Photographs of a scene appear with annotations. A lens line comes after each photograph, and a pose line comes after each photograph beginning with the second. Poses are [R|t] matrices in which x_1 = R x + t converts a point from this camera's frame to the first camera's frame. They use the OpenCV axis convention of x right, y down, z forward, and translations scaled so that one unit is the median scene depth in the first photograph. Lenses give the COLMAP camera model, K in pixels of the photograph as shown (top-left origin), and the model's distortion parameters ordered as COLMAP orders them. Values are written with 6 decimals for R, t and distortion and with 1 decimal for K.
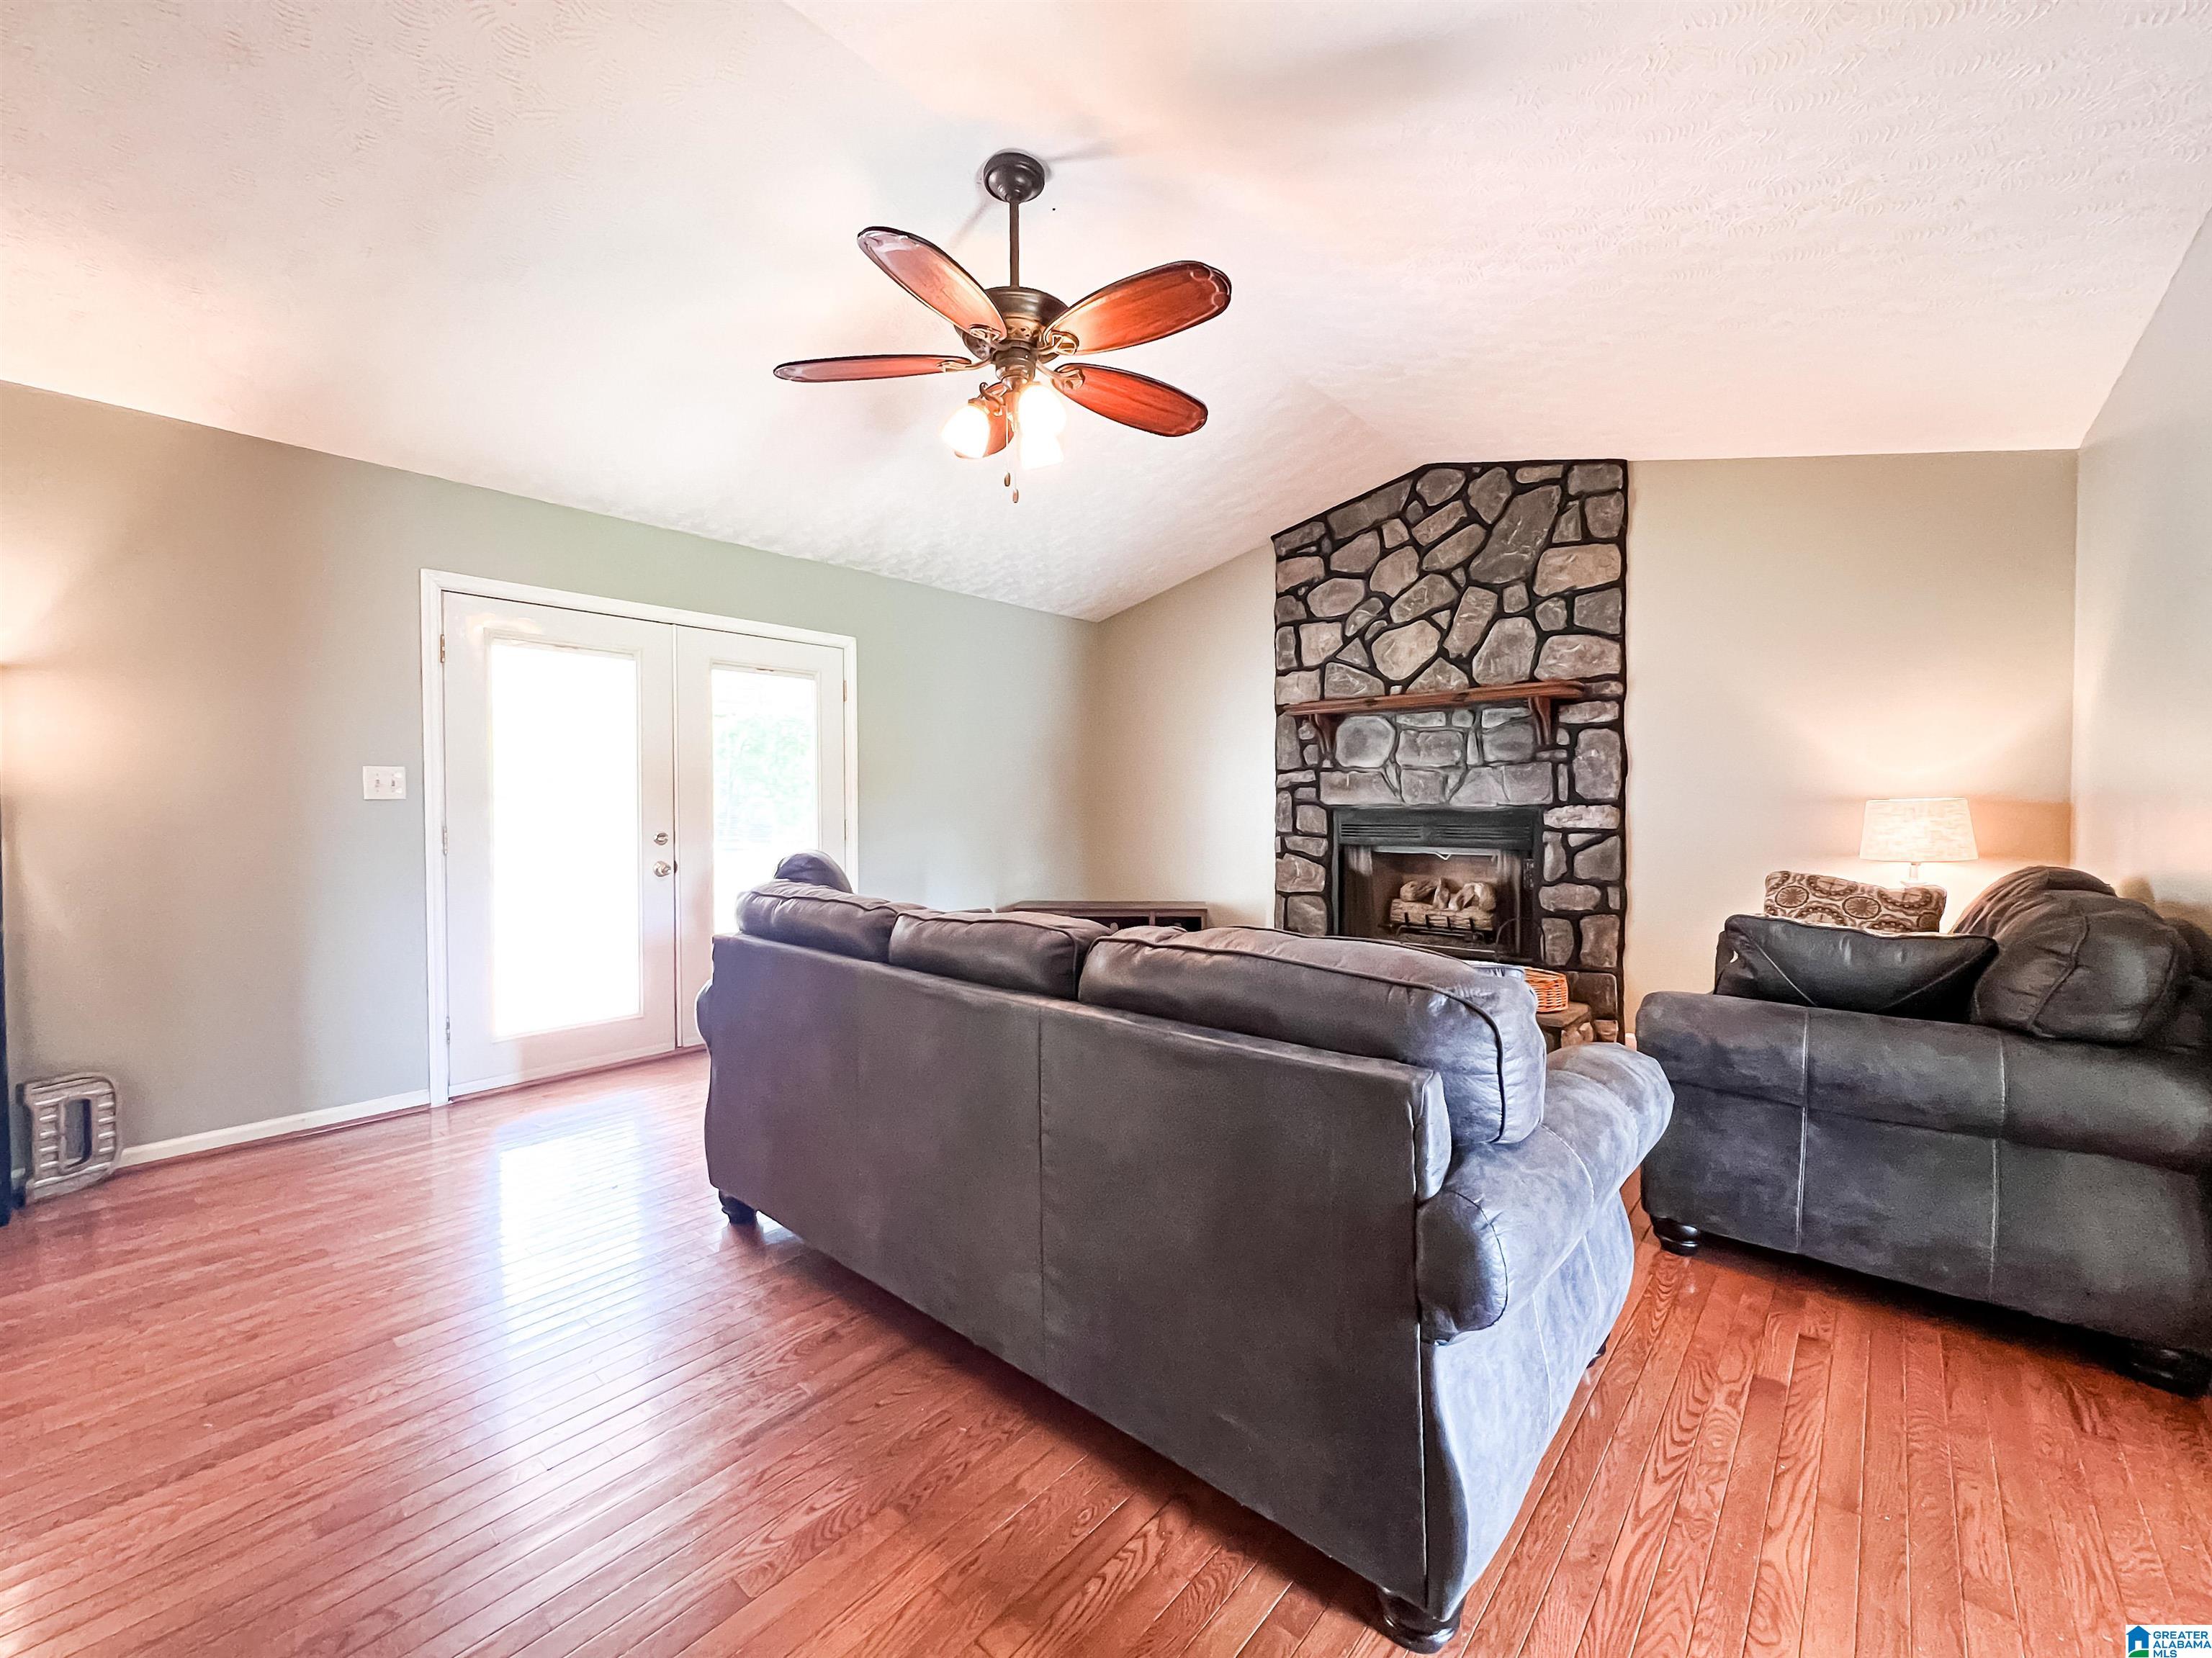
lens RADIAL K [[895.1, 0, 1093.5], [0, 895.1, 821.5], [0, 0, 1]] dist [-0.002382, 0.000586]
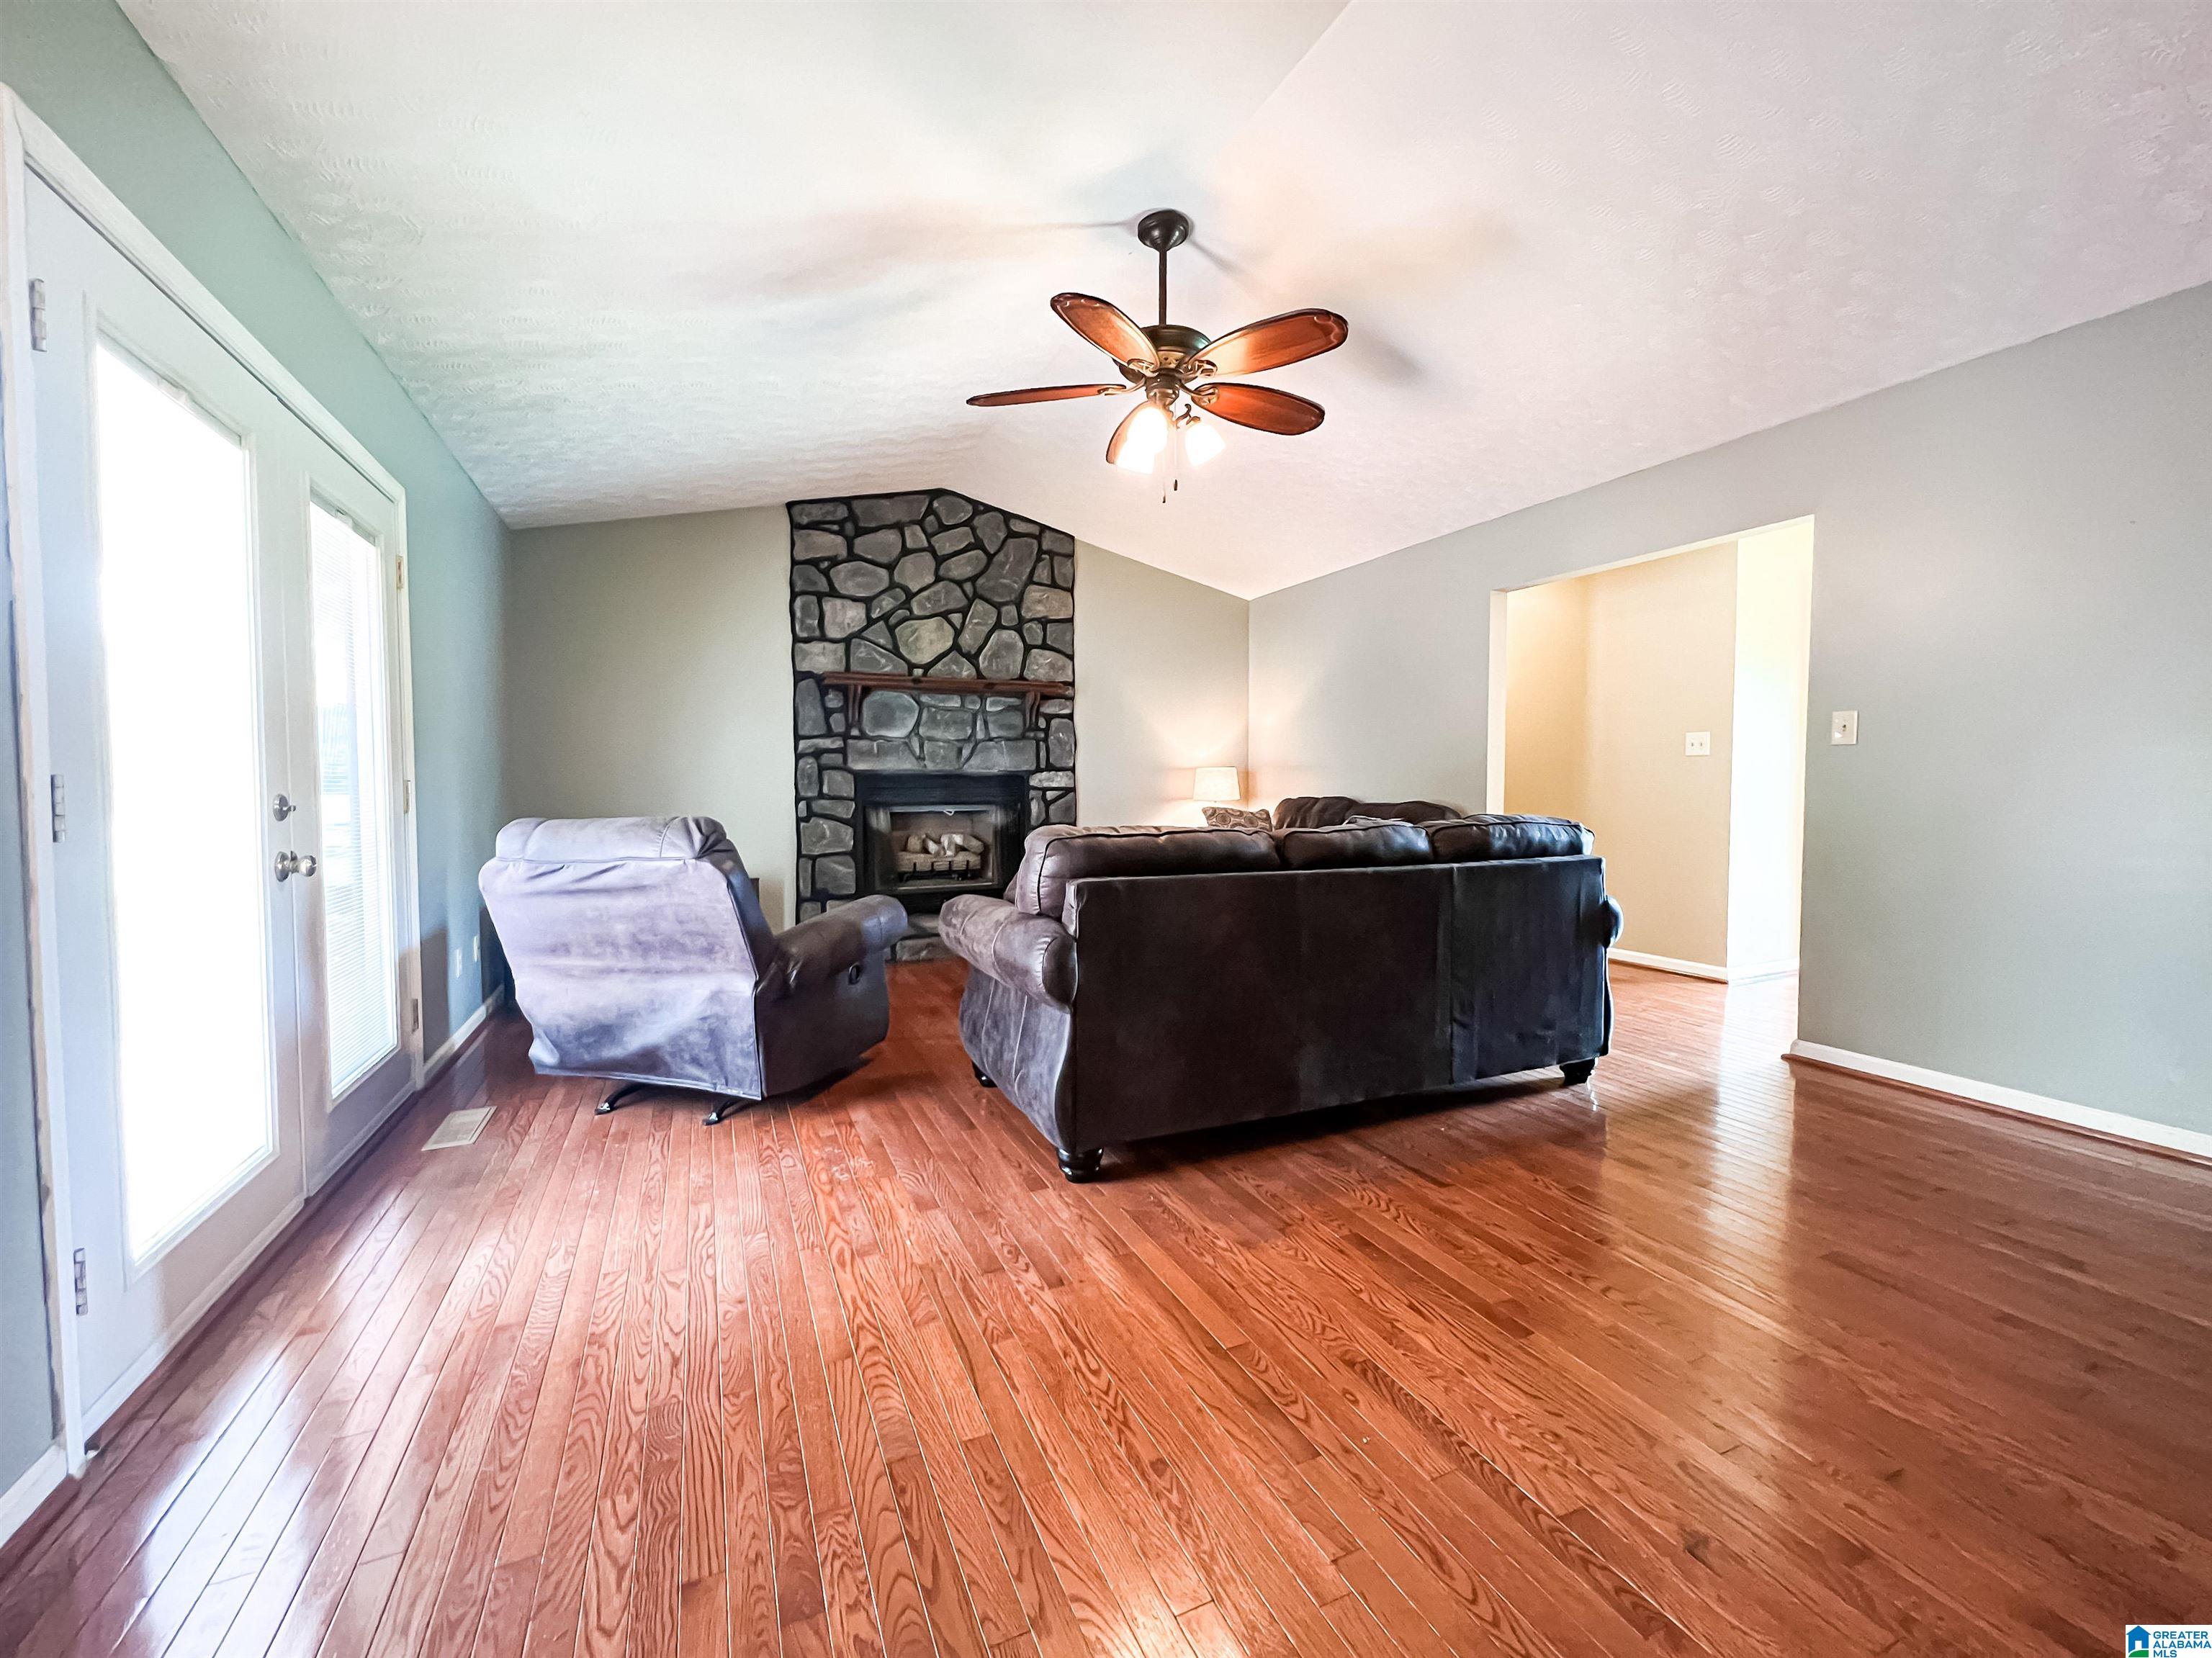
lens RADIAL K [[895.1, 0, 1093.3], [0, 895.1, 821.0], [0, 0, 1]] dist [-0.002382, 0.000586]
pose [[0.420995, -0.035938, 0.906351, -0.642760], [0.020763, 0.999335, 0.029980, 0.017667], [-0.906825, 0.006197, 0.421461, 0.302128]]
